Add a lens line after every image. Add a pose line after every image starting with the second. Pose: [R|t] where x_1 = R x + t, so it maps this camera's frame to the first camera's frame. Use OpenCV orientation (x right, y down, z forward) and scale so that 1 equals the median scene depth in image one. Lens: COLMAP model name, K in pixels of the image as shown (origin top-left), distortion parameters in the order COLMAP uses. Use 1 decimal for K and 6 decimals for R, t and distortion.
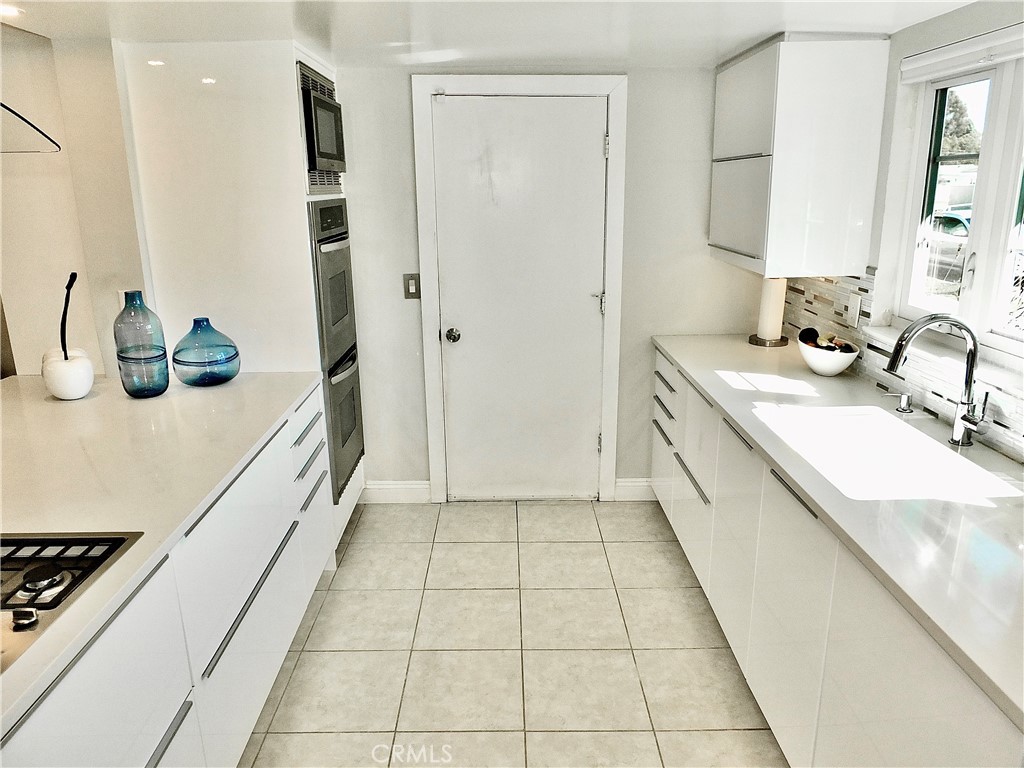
lens RADIAL K [[703.8, 0, 515.3], [0, 703.8, 383.2], [0, 0, 1]] dist [-0.027453, 0.004250]
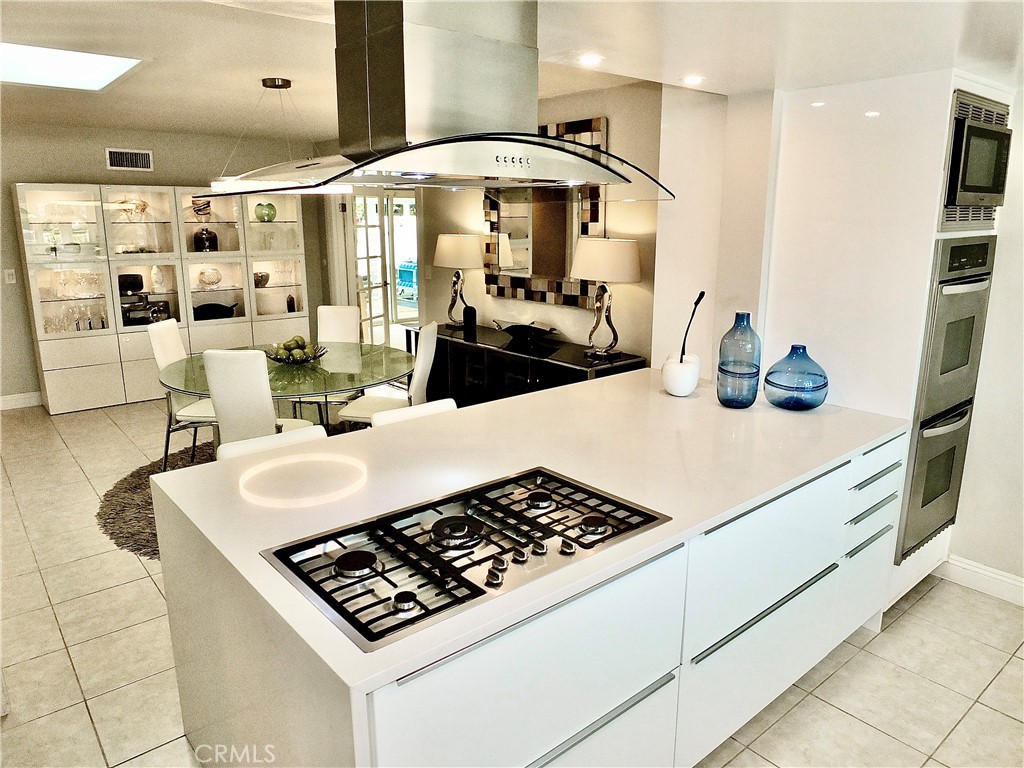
lens RADIAL K [[703.8, 0, 515.3], [0, 703.8, 383.2], [0, 0, 1]] dist [-0.027453, 0.004250]
pose [[0.627195, 0.183632, -0.756905, 0.090283], [-0.208135, 0.975983, 0.064315, -0.016783], [0.750537, 0.117201, 0.650352, 0.004833]]
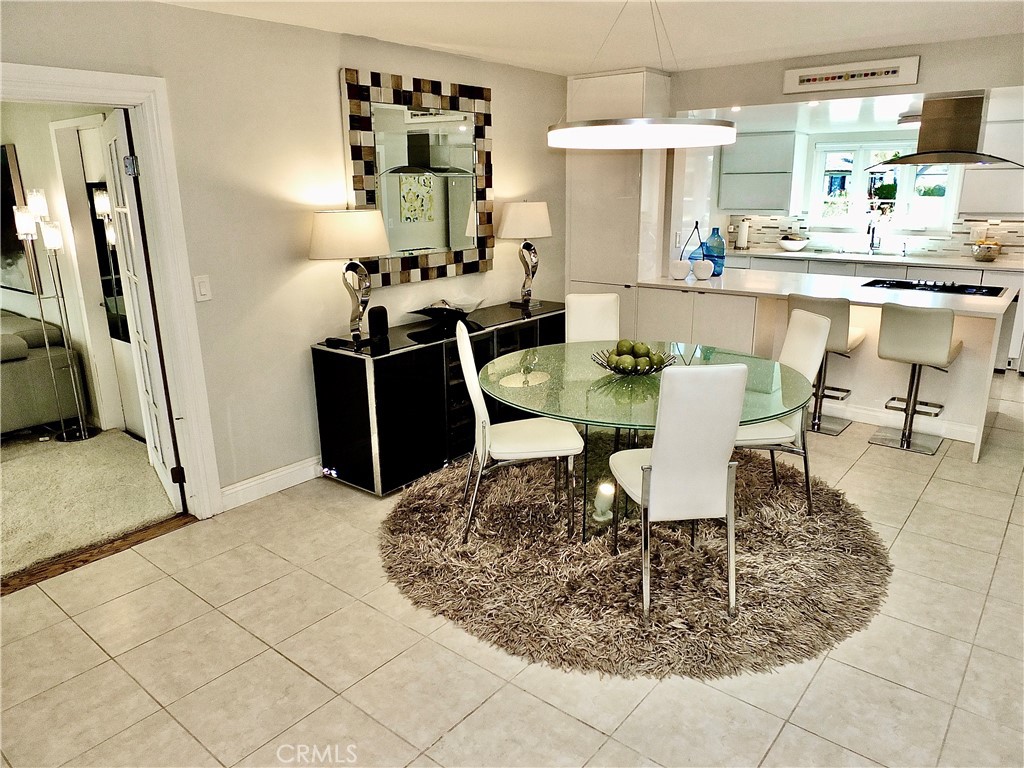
lens RADIAL K [[698.1, 0, 509.1], [0, 698.1, 382.5], [0, 0, 1]] dist [-0.034338, 0.007162]
pose [[0.650457, -0.209028, 0.730215, -2.461679], [0.208462, 0.973598, 0.093005, 0.002435], [-0.730376, 0.091727, 0.676858, 0.007163]]
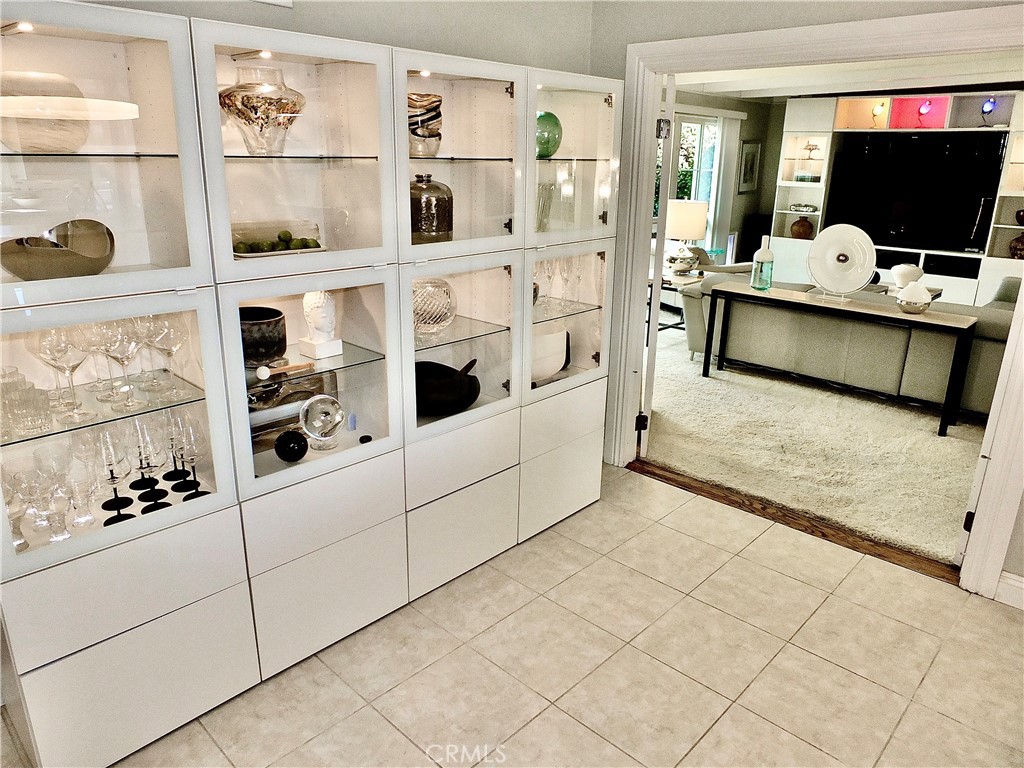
lens RADIAL K [[698.1, 0, 509.1], [0, 698.1, 382.5], [0, 0, 1]] dist [-0.034338, 0.007162]
pose [[0.703695, 0.232023, -0.671550, -1.794297], [-0.197167, 0.971824, 0.129164, -0.037657], [0.682597, 0.041515, 0.729615, 0.135579]]
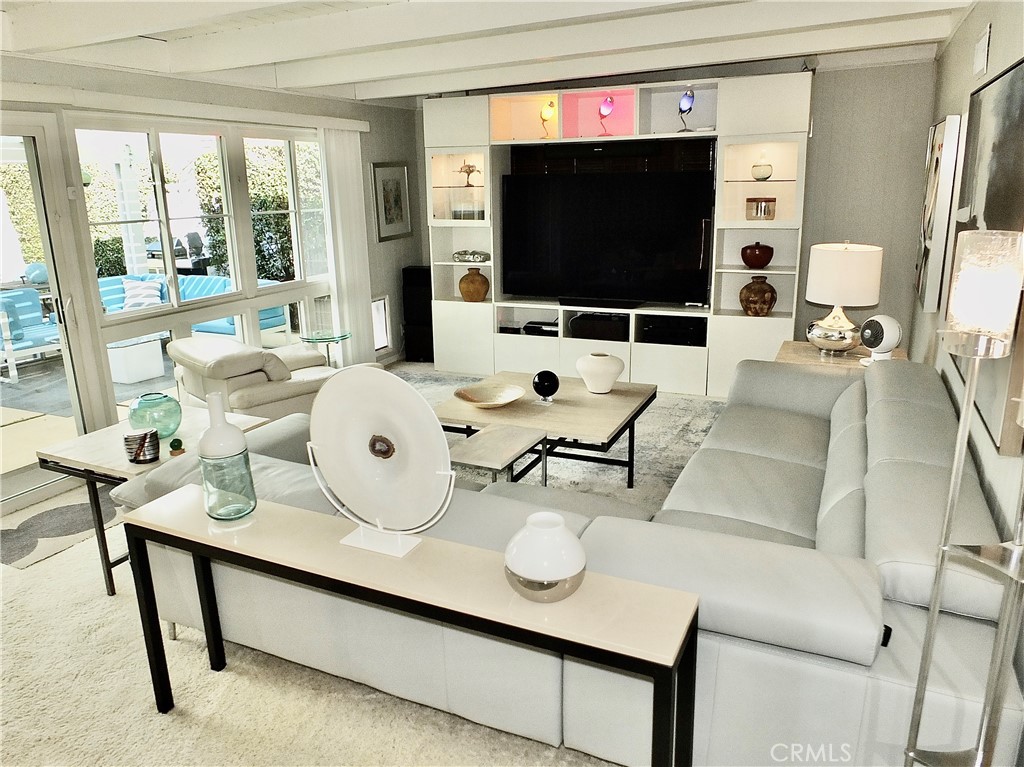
lens RADIAL K [[743.0, 0, 515.8], [0, 743.0, 378.1], [0, 0, 1]] dist [-0.009239, -0.003949]
pose [[0.899642, 0.099985, -0.425025, -2.011709], [-0.097660, 0.994845, 0.027318, -0.379432], [0.425566, 0.016931, 0.904769, 1.330331]]
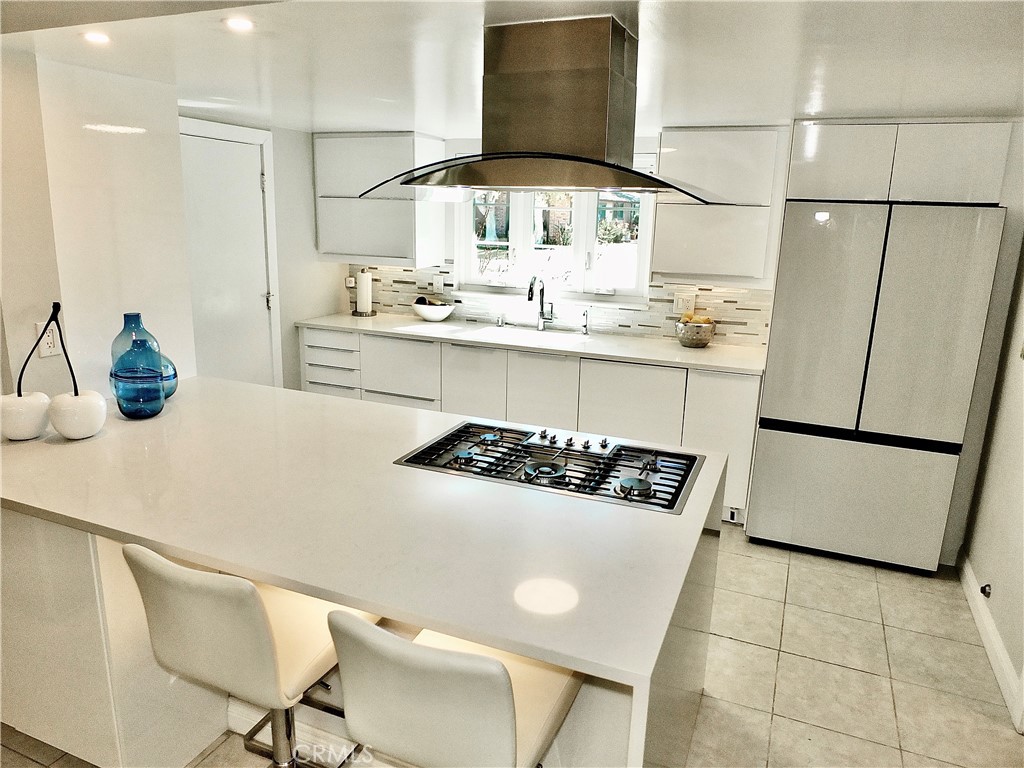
lens RADIAL K [[703.8, 0, 515.3], [0, 703.8, 383.2], [0, 0, 1]] dist [-0.027453, 0.004250]
pose [[0.400786, -0.204365, 0.893088, -1.128533], [0.211055, 0.969180, 0.127063, -0.045440], [-0.891530, 0.137566, 0.431567, 0.068332]]
